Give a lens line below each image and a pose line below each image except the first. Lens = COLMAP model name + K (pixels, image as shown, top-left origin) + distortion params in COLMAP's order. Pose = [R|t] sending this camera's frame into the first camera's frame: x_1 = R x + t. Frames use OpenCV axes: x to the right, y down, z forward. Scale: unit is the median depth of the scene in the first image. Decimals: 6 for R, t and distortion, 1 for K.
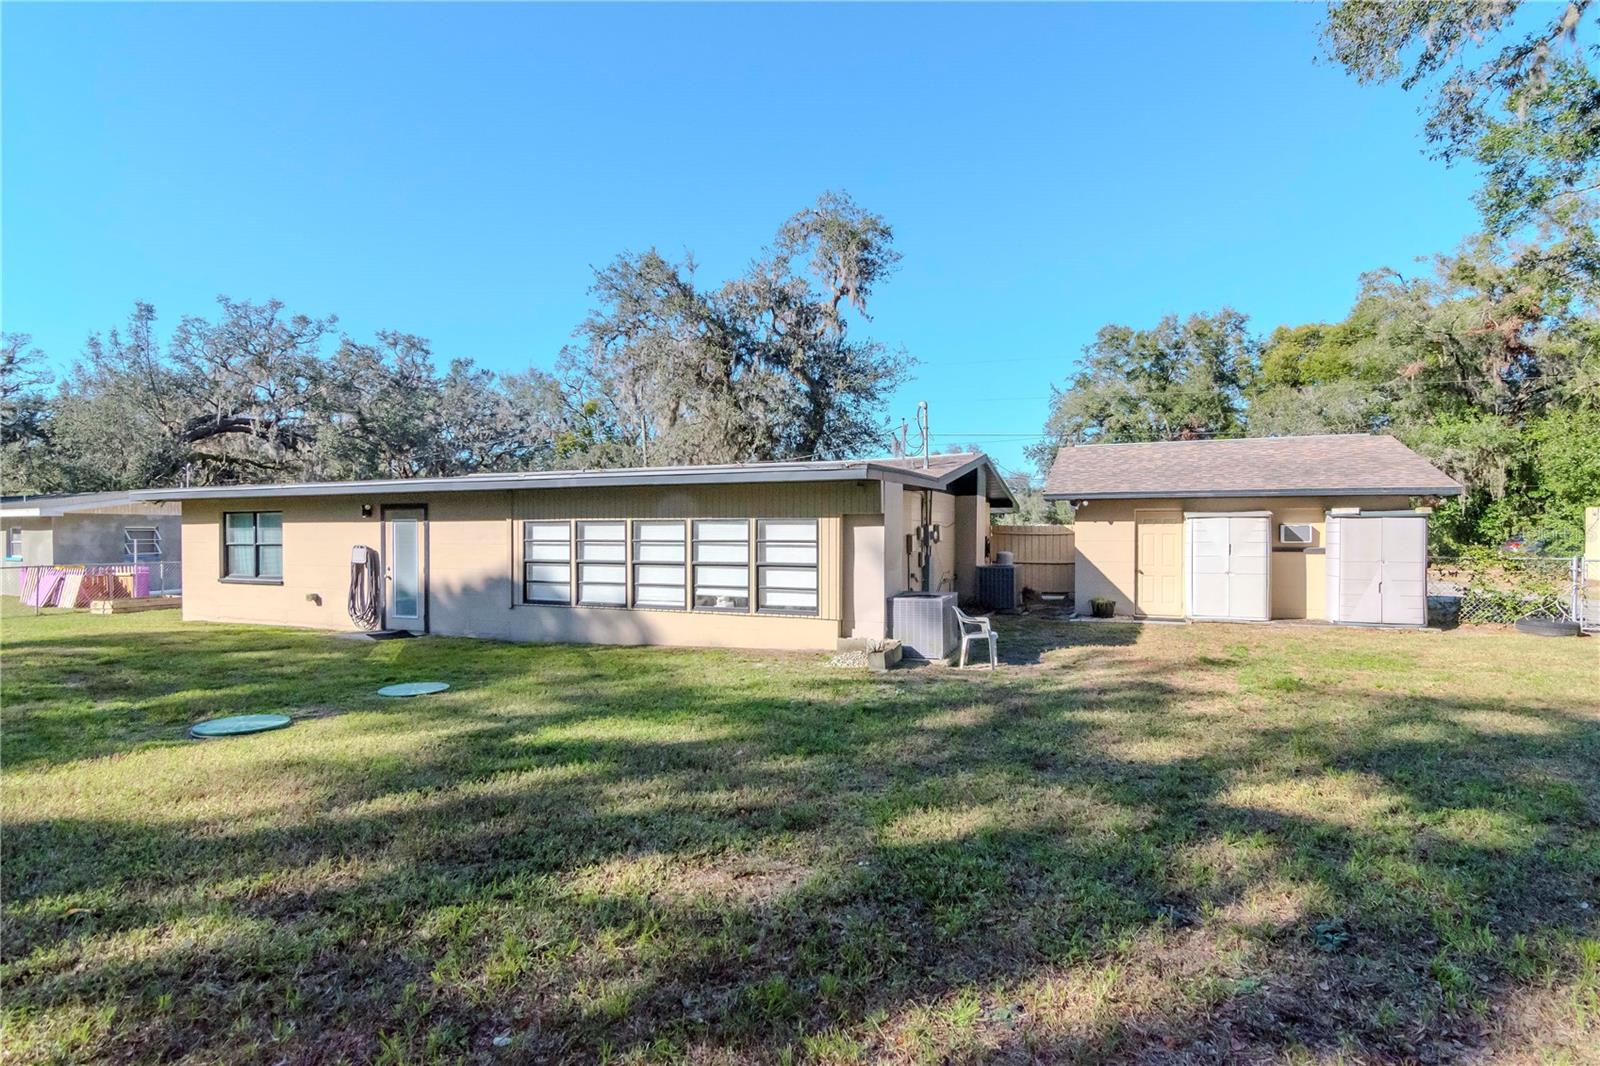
lens RADIAL K [[763.4, 0, 755.7], [0, 763.4, 537.0], [0, 0, 1]] dist [-0.008942, -0.000617]
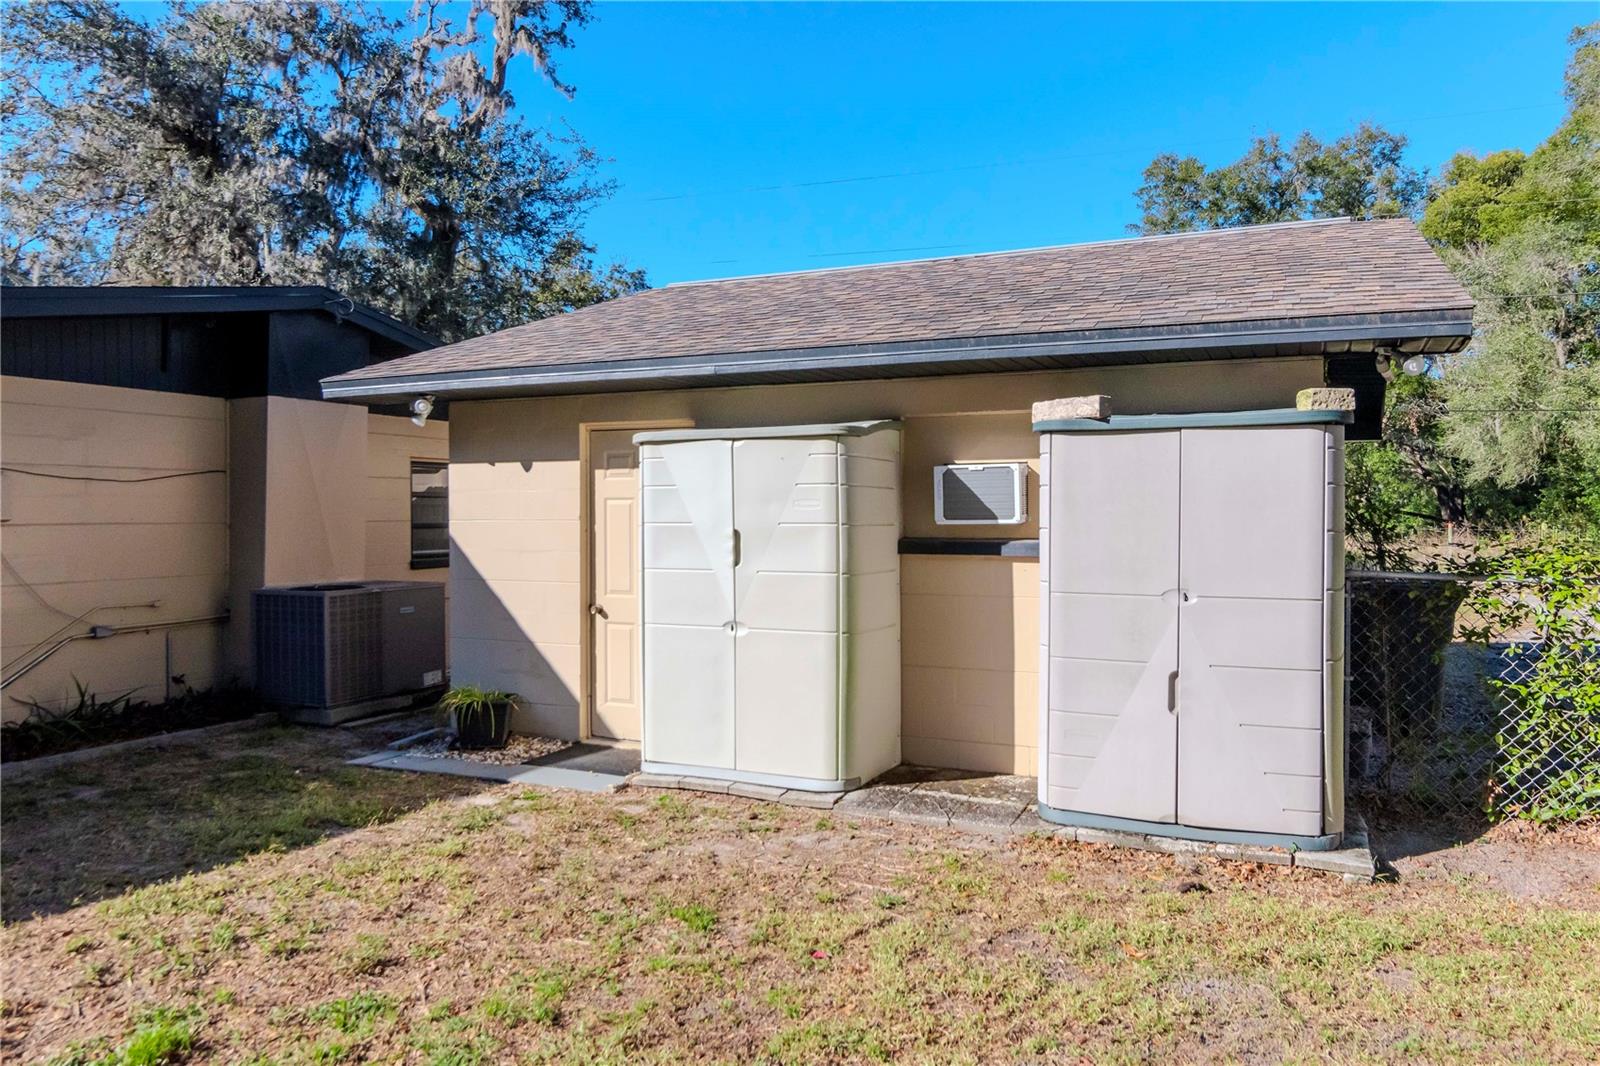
lens RADIAL K [[1075.6, 0, 768.5], [0, 1075.6, 490.9], [0, 0, 1]] dist [0.000197, 0.004254]
pose [[0.999534, -0.002144, -0.030459, 0.792570], [0.001373, 0.999679, -0.025310, 0.006338], [0.030504, 0.025256, 0.999216, 0.703921]]
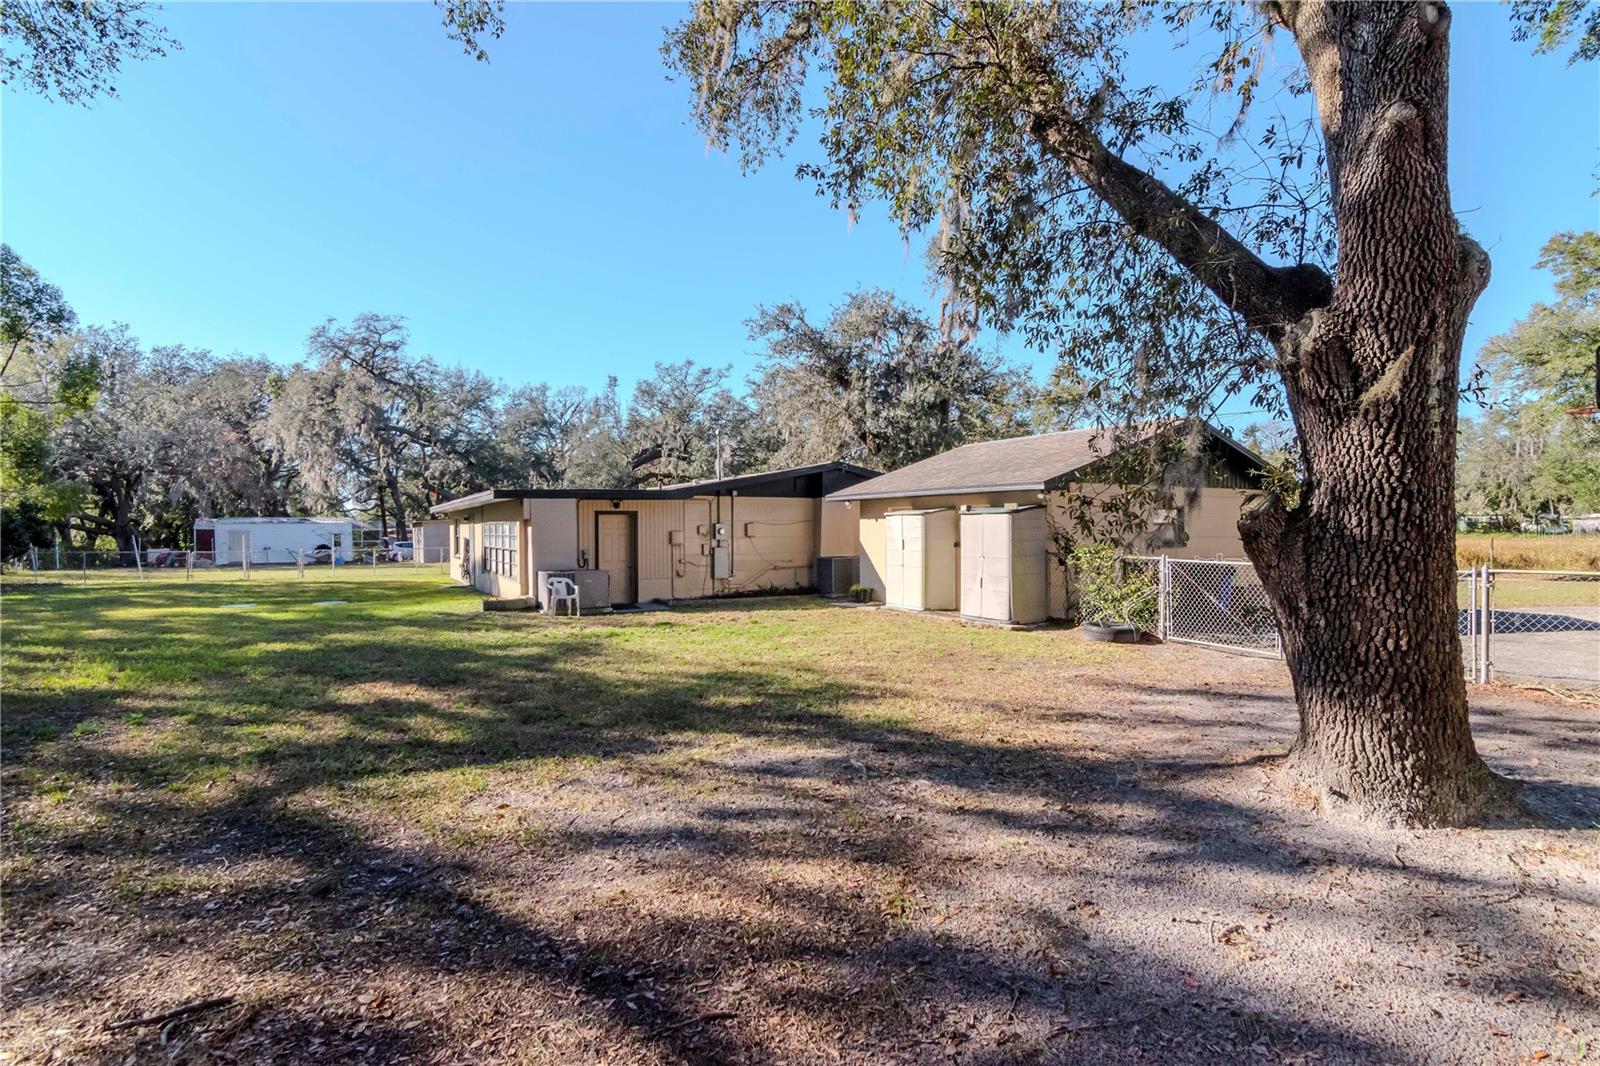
lens RADIAL K [[811.2, 0, 800.0], [0, 811.2, 533.0], [0, 0, 1]] dist [-0.012876, 0.000337]
pose [[0.789246, 0.002440, -0.614073, 1.503637], [-0.008681, 0.999937, -0.007184, 0.011835], [0.614016, 0.011001, 0.789217, -0.028921]]
